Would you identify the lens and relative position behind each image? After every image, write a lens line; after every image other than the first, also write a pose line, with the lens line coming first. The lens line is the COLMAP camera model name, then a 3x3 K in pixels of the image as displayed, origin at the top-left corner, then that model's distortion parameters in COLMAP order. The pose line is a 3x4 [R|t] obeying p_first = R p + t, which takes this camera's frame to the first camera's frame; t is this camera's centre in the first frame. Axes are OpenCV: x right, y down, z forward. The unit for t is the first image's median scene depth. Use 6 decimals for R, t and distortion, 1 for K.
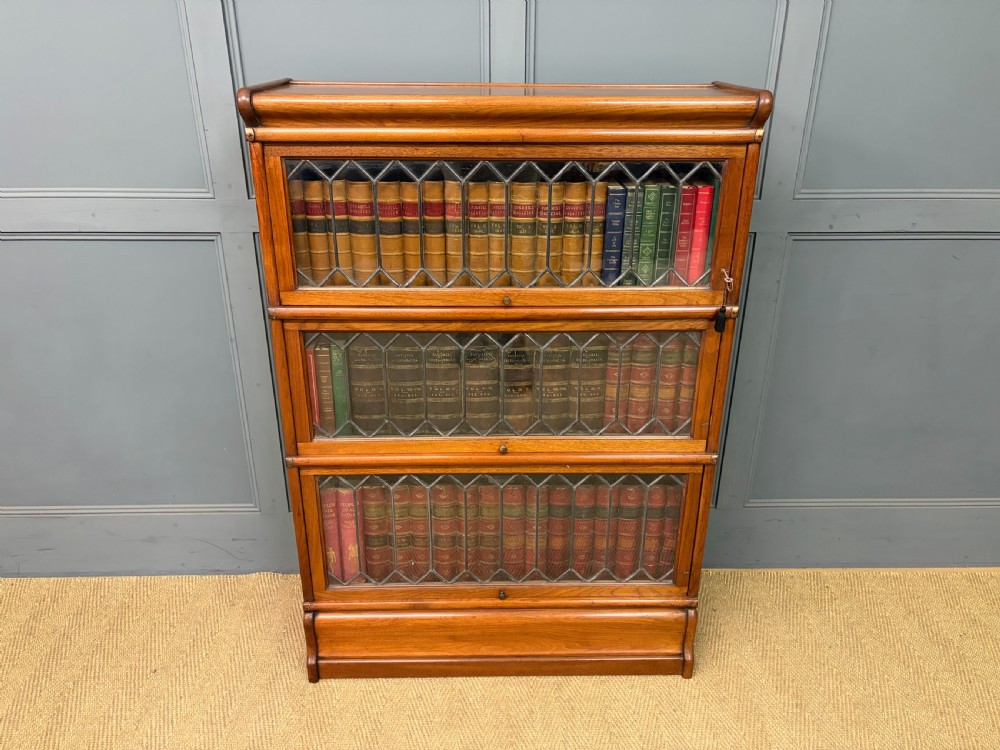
lens RADIAL K [[763.7, 0, 494.5], [0, 763.7, 376.6], [0, 0, 1]] dist [0.044905, -0.044813]
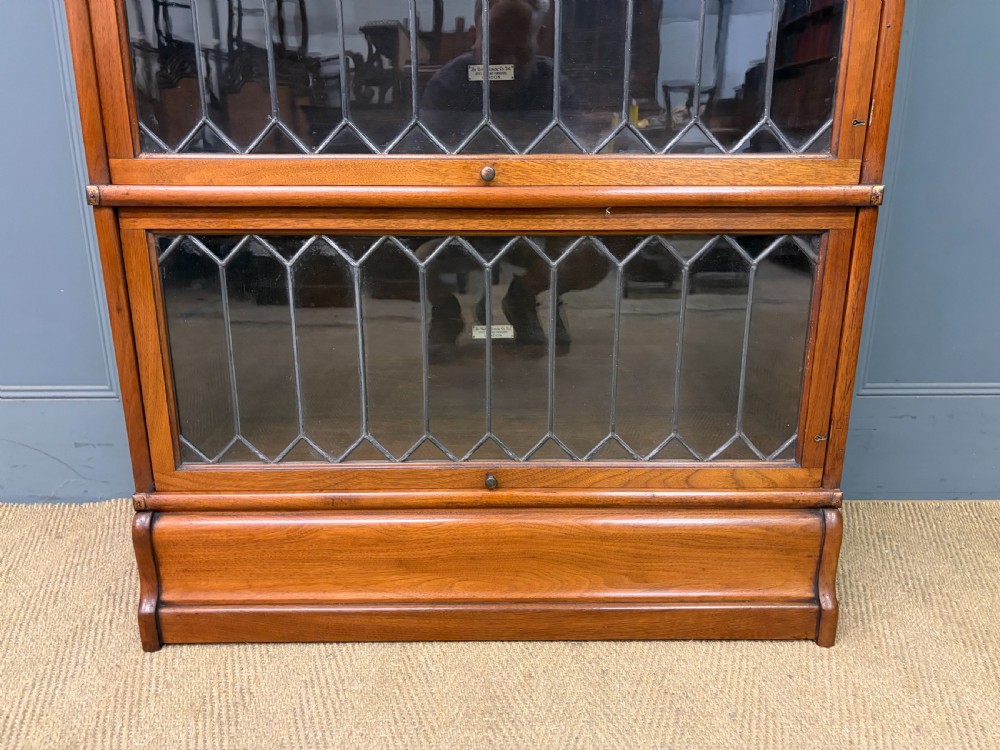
lens RADIAL K [[763.7, 0, 502.7], [0, 763.7, 375.1], [0, 0, 1]] dist [0.044905, -0.044813]
pose [[0.999960, -0.001905, -0.008739, 0.026267], [0.000696, 0.990677, -0.136233, 0.313072], [0.008917, 0.136221, 0.990638, 0.480236]]
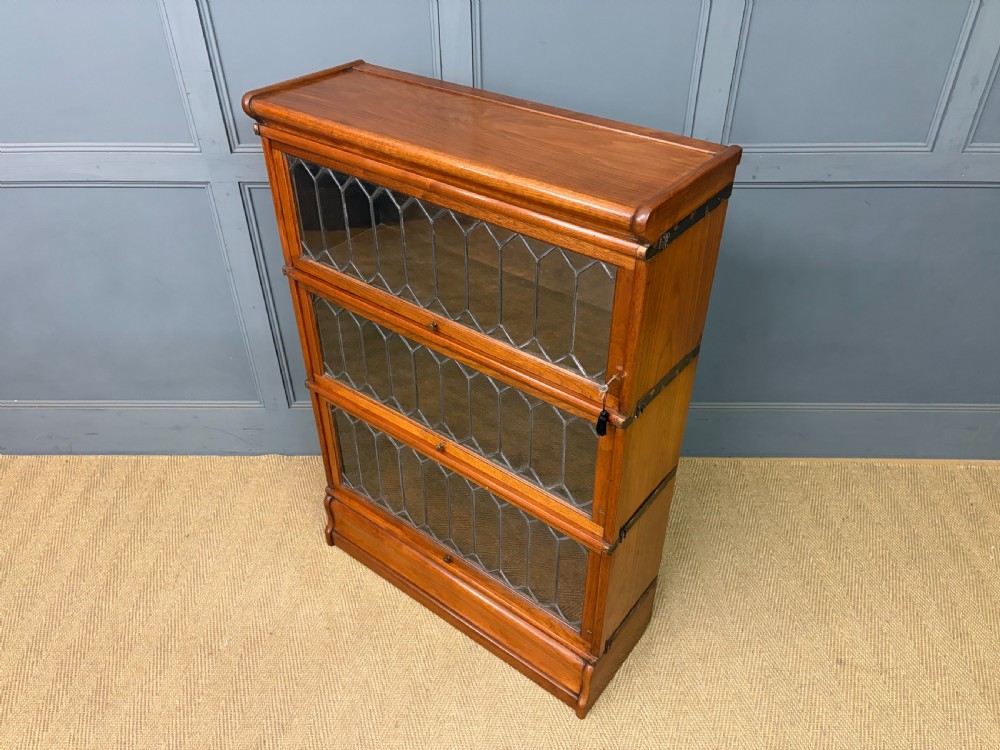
lens RADIAL K [[763.7, 0, 501.0], [0, 763.7, 377.0], [0, 0, 1]] dist [0.044905, -0.044813]
pose [[0.999491, 0.011627, -0.029712, 0.112858], [-0.004740, 0.975015, 0.222088, -0.186824], [0.031552, -0.221834, 0.974574, -0.155230]]
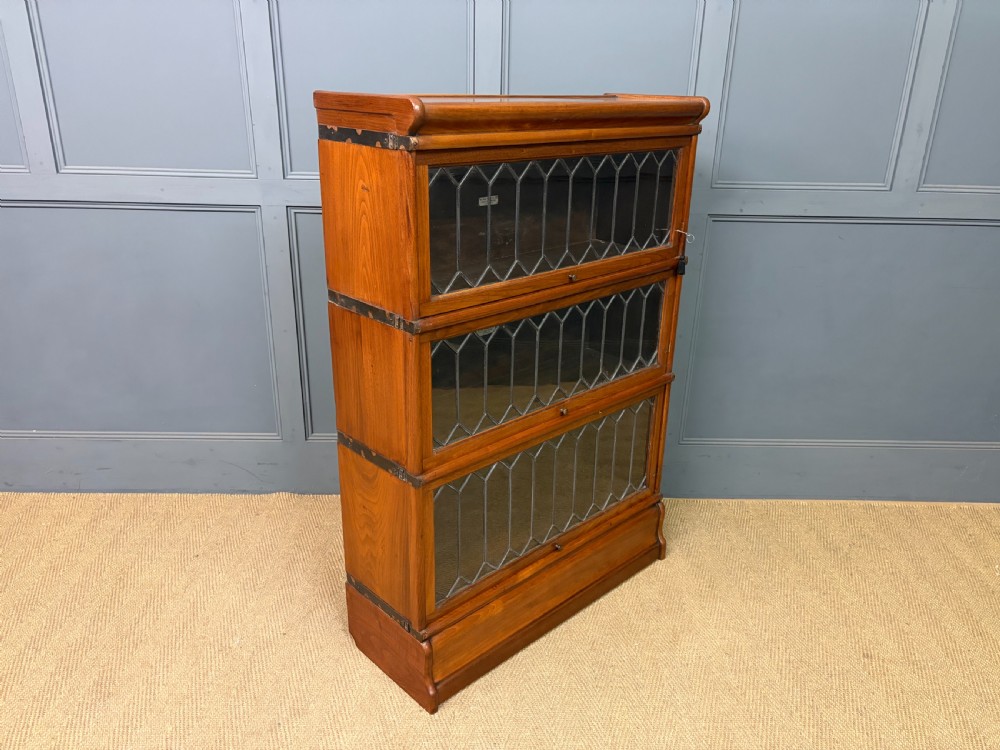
lens RADIAL K [[763.7, 0, 499.2], [0, 763.7, 377.8], [0, 0, 1]] dist [0.044905, -0.044813]
pose [[0.999834, 0.016932, 0.006689, 0.027471], [-0.016660, 0.999109, -0.038778, 0.146096], [-0.007339, 0.038660, 0.999225, -0.267762]]
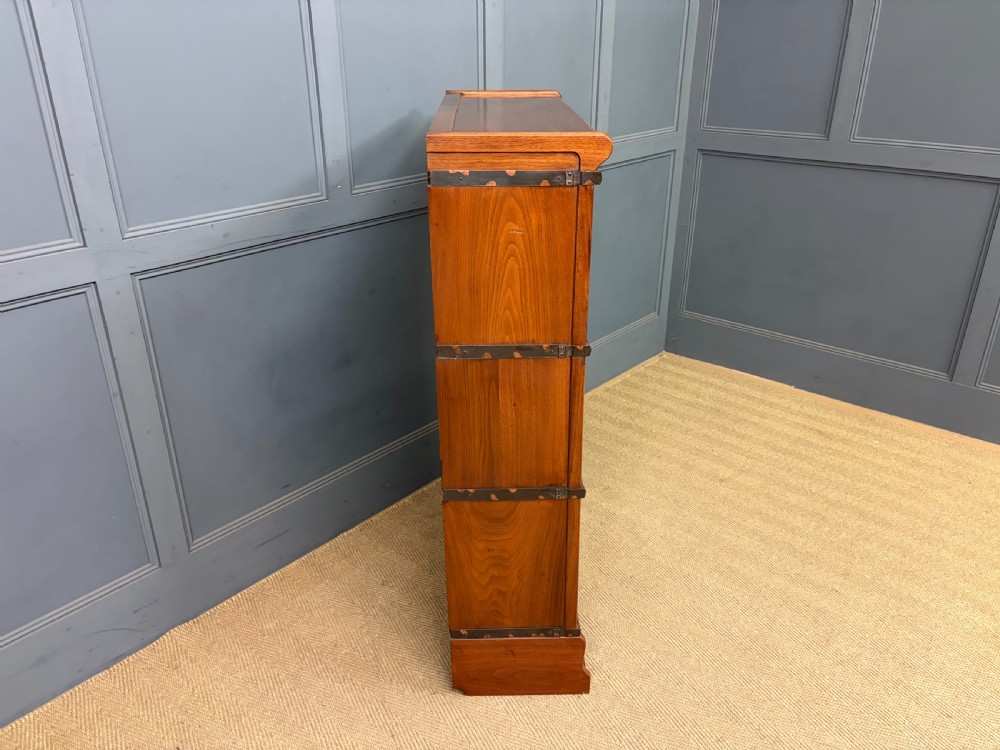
lens RADIAL K [[763.7, 0, 503.8], [0, 763.7, 377.8], [0, 0, 1]] dist [0.044905, -0.044813]
pose [[0.673677, -0.317582, 0.667308, -0.767305], [0.301522, 0.942500, 0.144150, -0.078848], [-0.674717, 0.104097, 0.730698, 0.017133]]
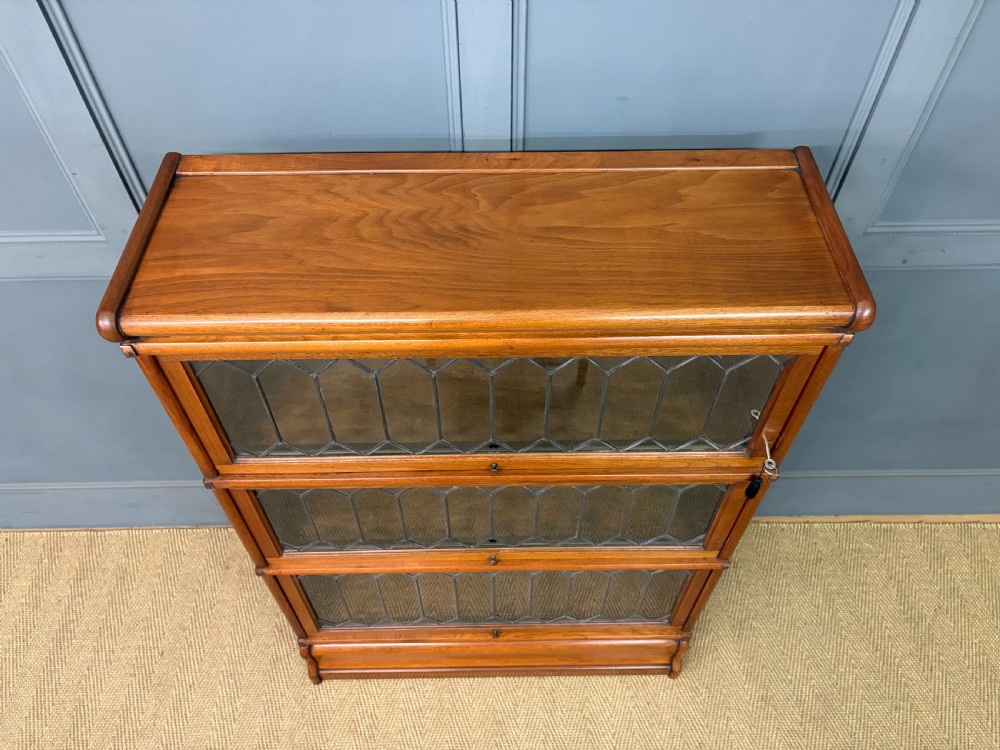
lens RADIAL K [[763.7, 0, 502.4], [0, 763.7, 382.2], [0, 0, 1]] dist [0.044905, -0.044813]
pose [[0.999990, 0.000394, -0.004403, 0.025848], [0.001720, 0.882941, 0.469481, -0.520742], [0.004073, -0.469484, 0.882932, 0.299621]]
